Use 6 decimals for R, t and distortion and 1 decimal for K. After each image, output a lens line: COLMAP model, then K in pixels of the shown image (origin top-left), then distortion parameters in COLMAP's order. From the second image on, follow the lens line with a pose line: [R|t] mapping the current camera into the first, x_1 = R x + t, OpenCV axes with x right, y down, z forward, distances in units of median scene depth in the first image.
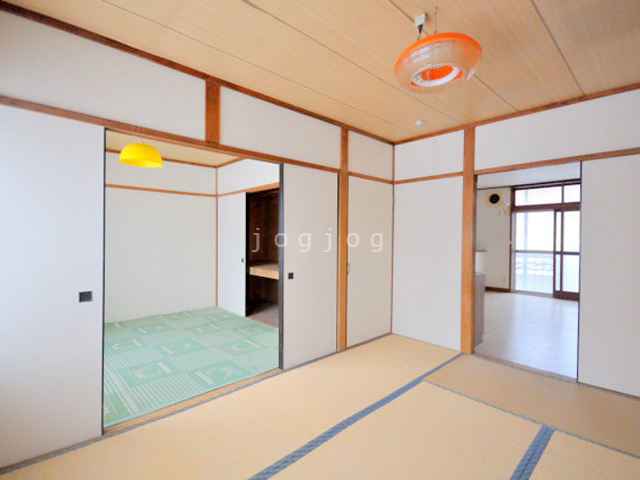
lens RADIAL K [[316.2, 0, 320.0], [0, 316.2, 240.0], [0, 0, 1]] dist [0.000820, 0.000115]
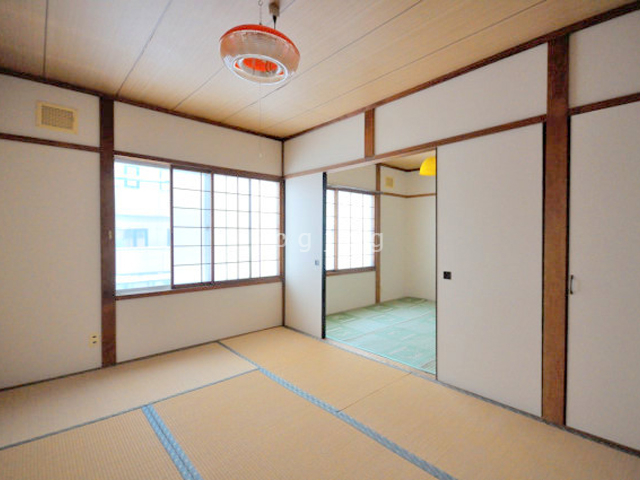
lens RADIAL K [[316.2, 0, 320.0], [0, 316.2, 240.0], [0, 0, 1]] dist [0.000820, 0.000115]
pose [[-0.020586, 0.005831, -0.999771, 0.698608], [-0.012331, 0.999905, 0.006086, 0.015862], [0.999712, 0.012453, -0.020512, 0.616521]]
